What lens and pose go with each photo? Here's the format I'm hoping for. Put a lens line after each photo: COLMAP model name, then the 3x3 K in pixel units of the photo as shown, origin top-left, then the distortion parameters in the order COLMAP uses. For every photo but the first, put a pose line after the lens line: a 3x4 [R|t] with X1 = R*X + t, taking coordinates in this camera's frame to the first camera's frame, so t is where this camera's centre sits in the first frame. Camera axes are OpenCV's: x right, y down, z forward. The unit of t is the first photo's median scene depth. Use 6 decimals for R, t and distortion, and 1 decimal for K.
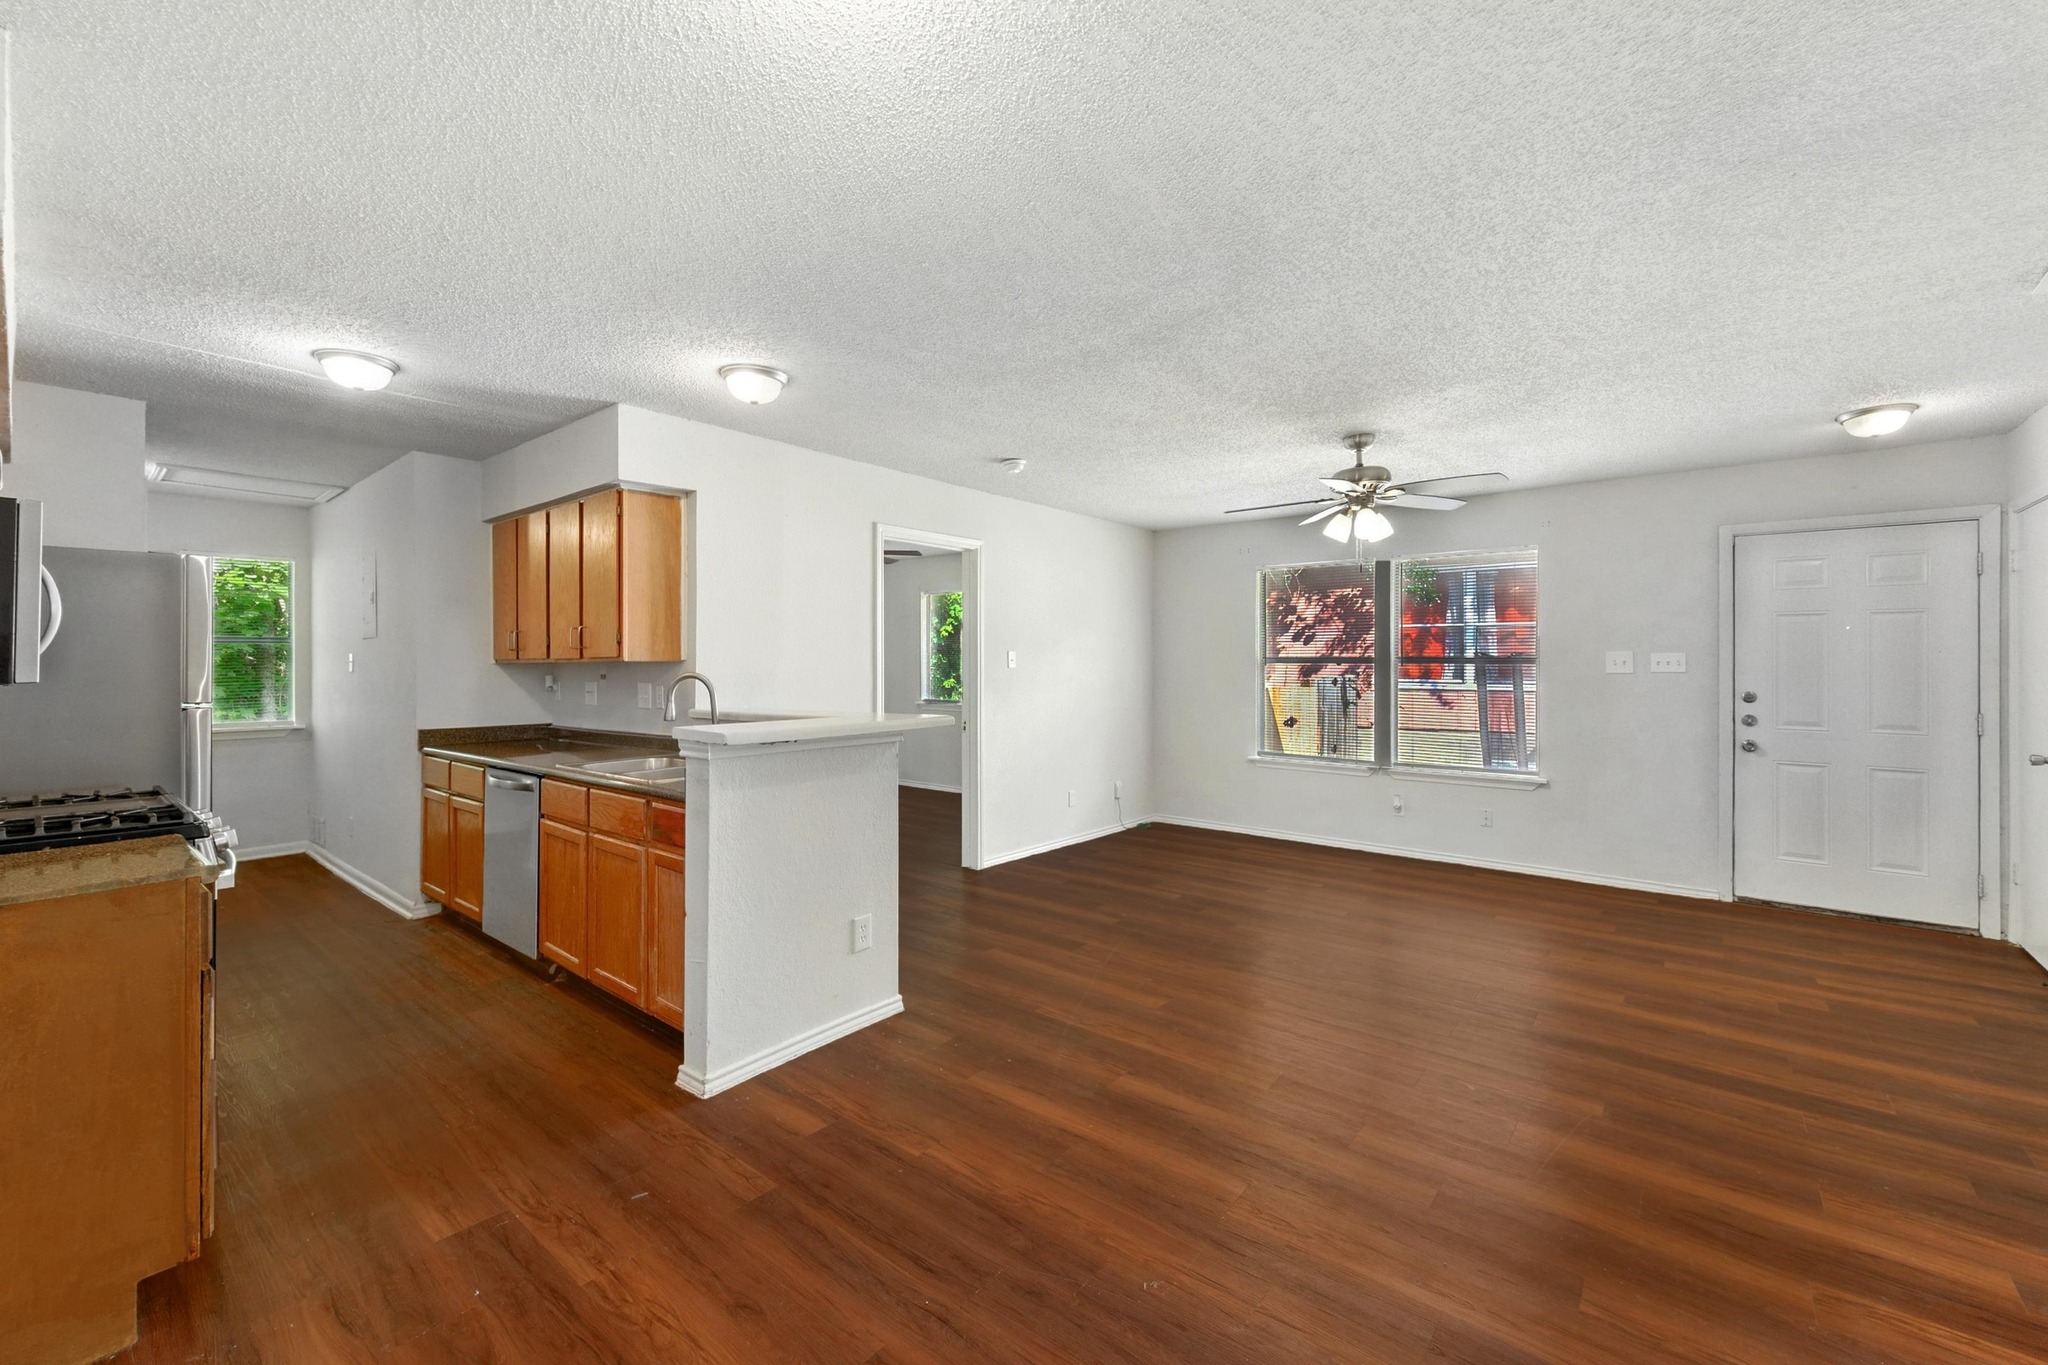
lens RADIAL K [[832.2, 0, 1027.1], [0, 832.2, 657.6], [0, 0, 1]] dist [0.002339, -0.000132]
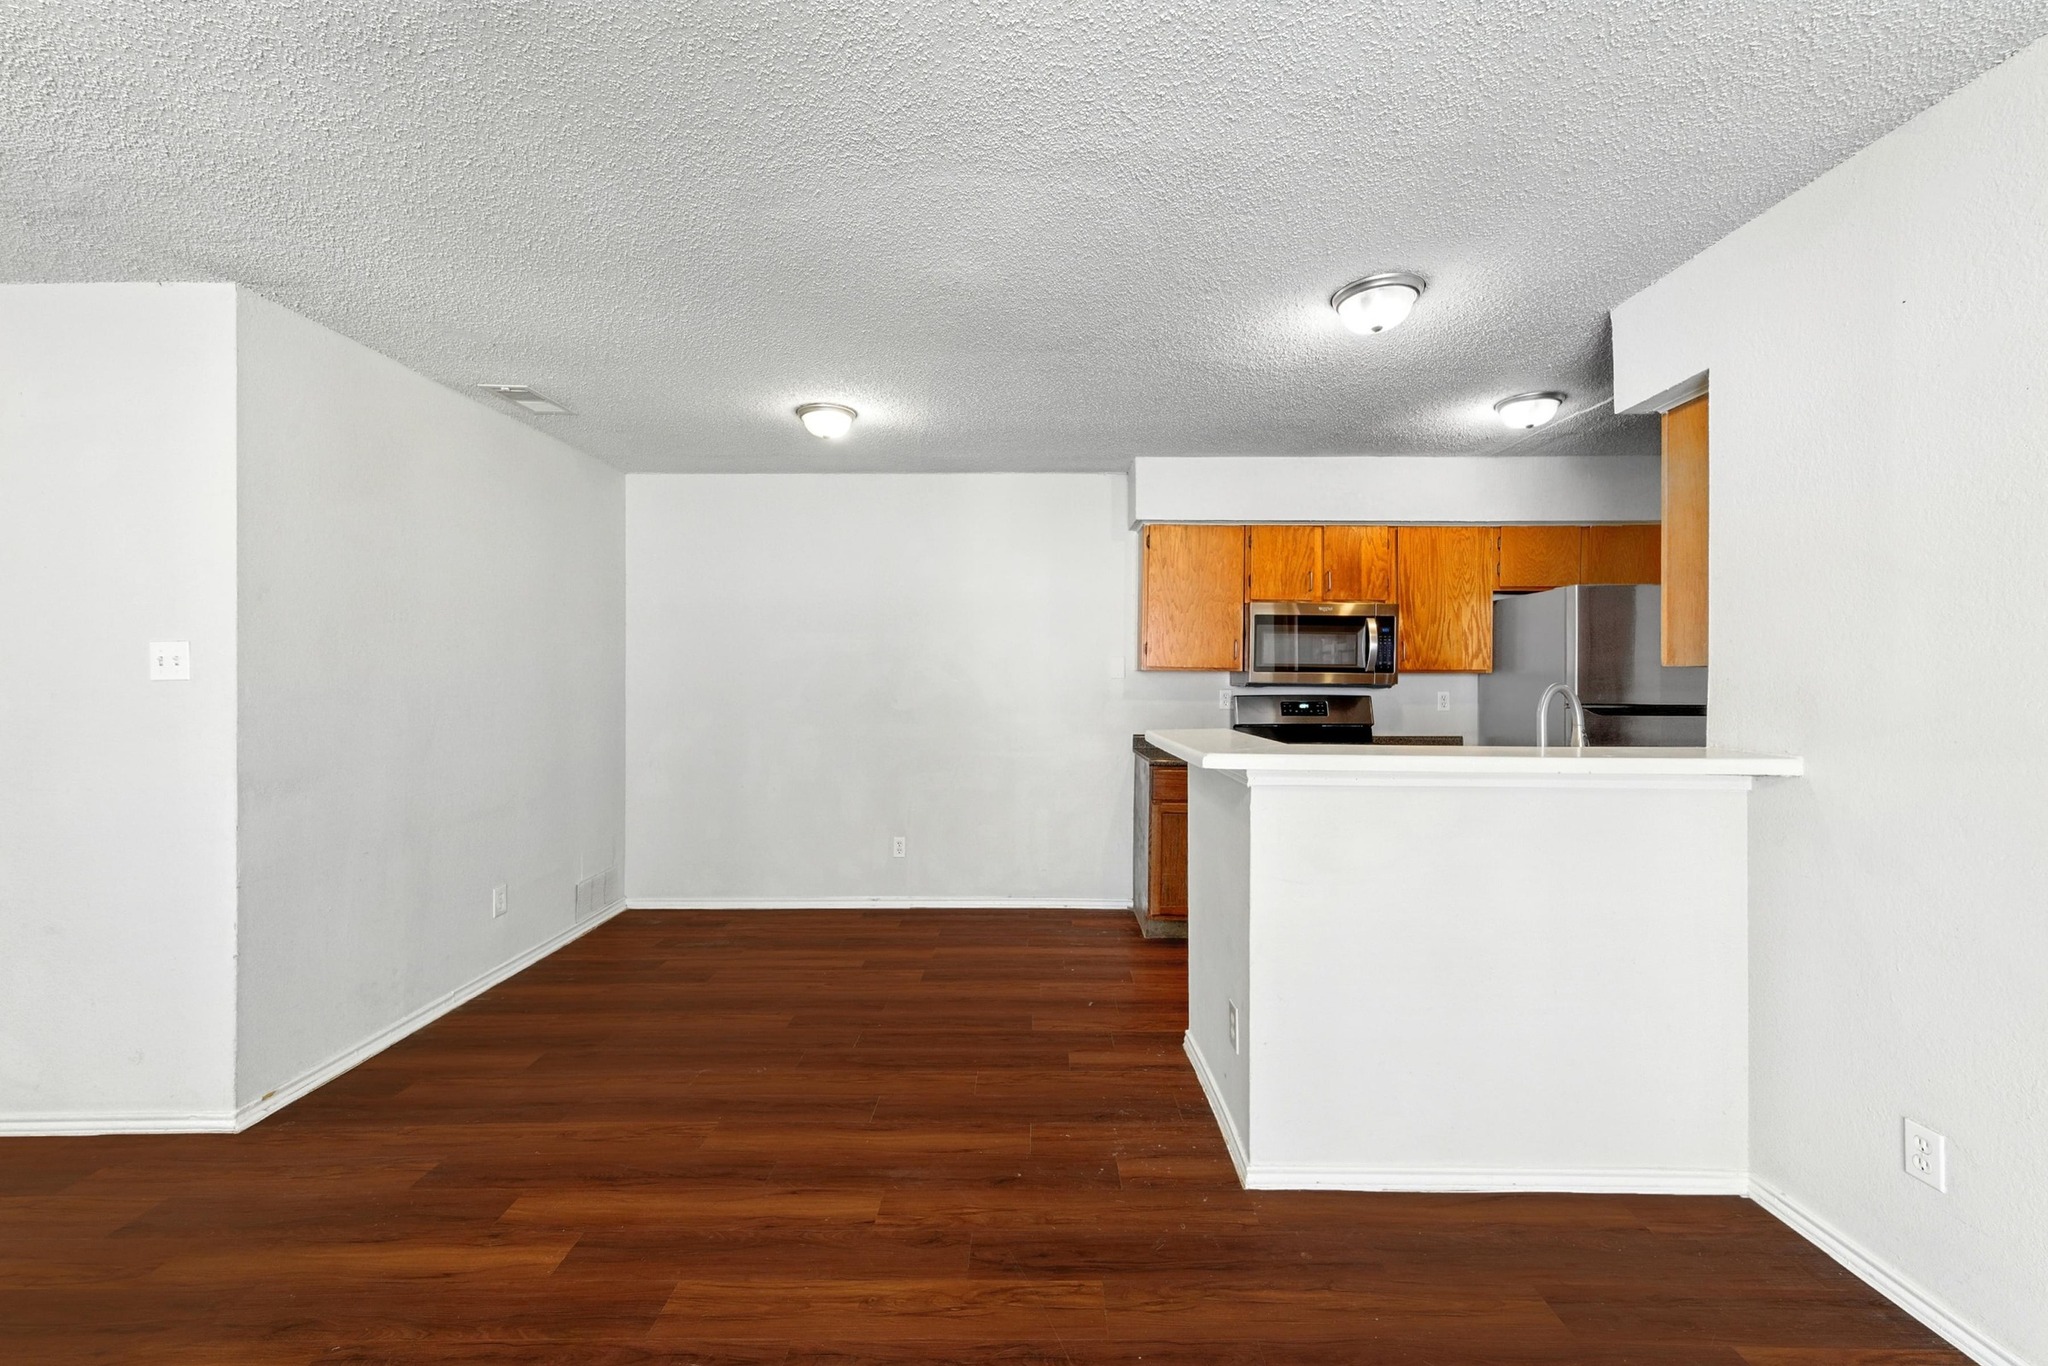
lens RADIAL K [[809.6, 0, 1023.2], [0, 809.6, 676.1], [0, 0, 1]] dist [-0.001457, -0.000230]
pose [[-0.780298, 0.001445, -0.625407, 0.300010], [0.008474, 0.999930, -0.008263, 0.011379], [0.625351, -0.011748, -0.780255, 1.049213]]
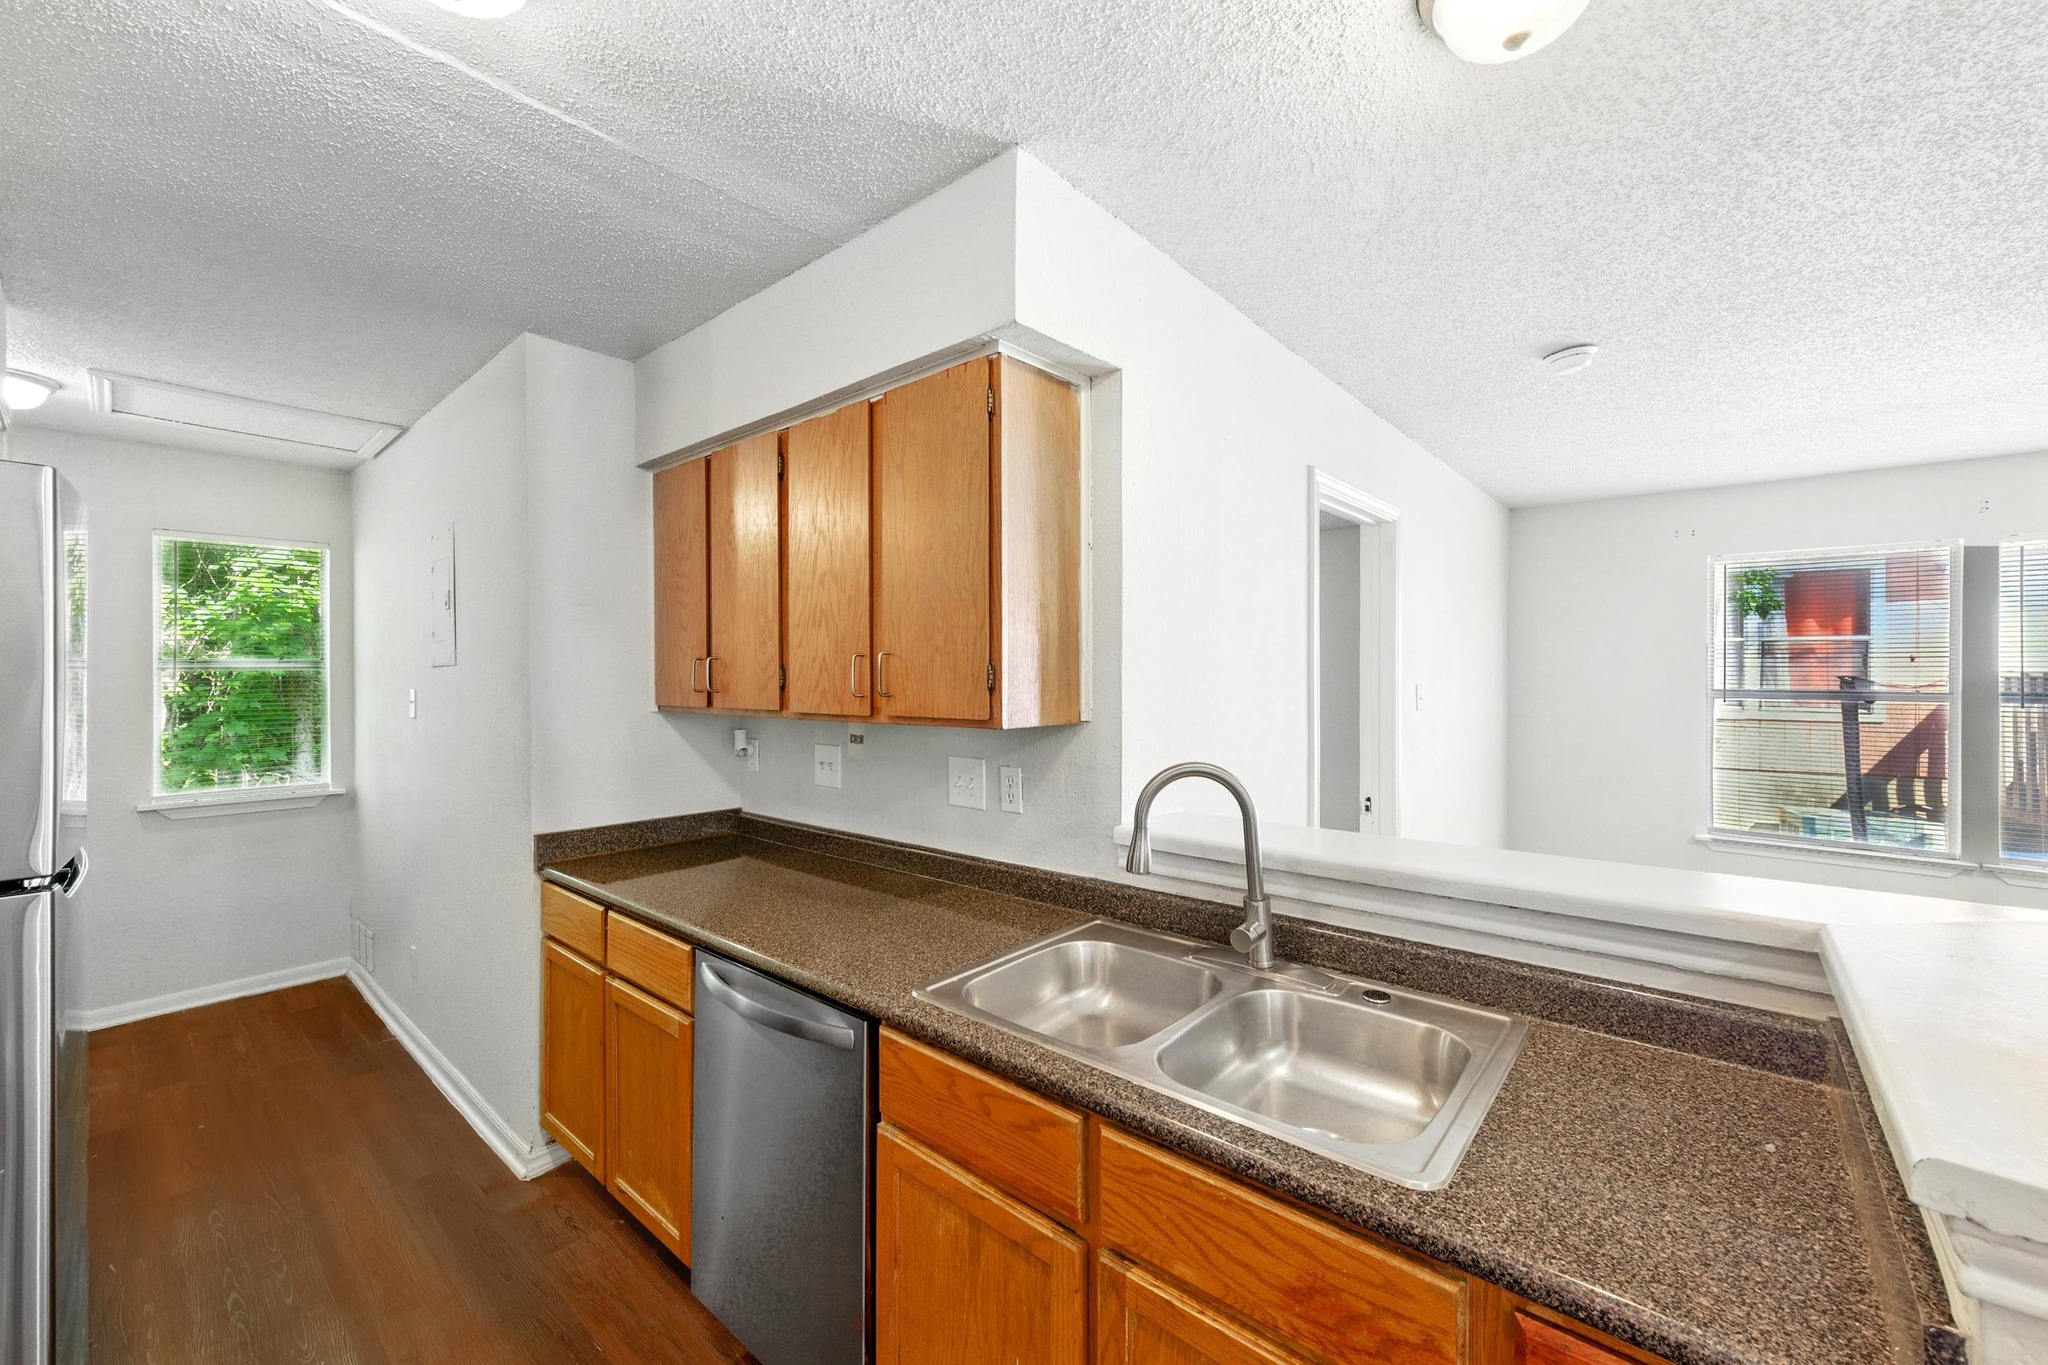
lens RADIAL K [[810.5, 0, 1022.8], [0, 810.5, 670.9], [0, 0, 1]] dist [0.007729, -0.000197]
pose [[0.999547, 0.001551, -0.030068, -0.406430], [-0.001433, 0.999991, 0.003953, -0.026687], [0.030073, -0.003909, 0.999540, 0.488094]]
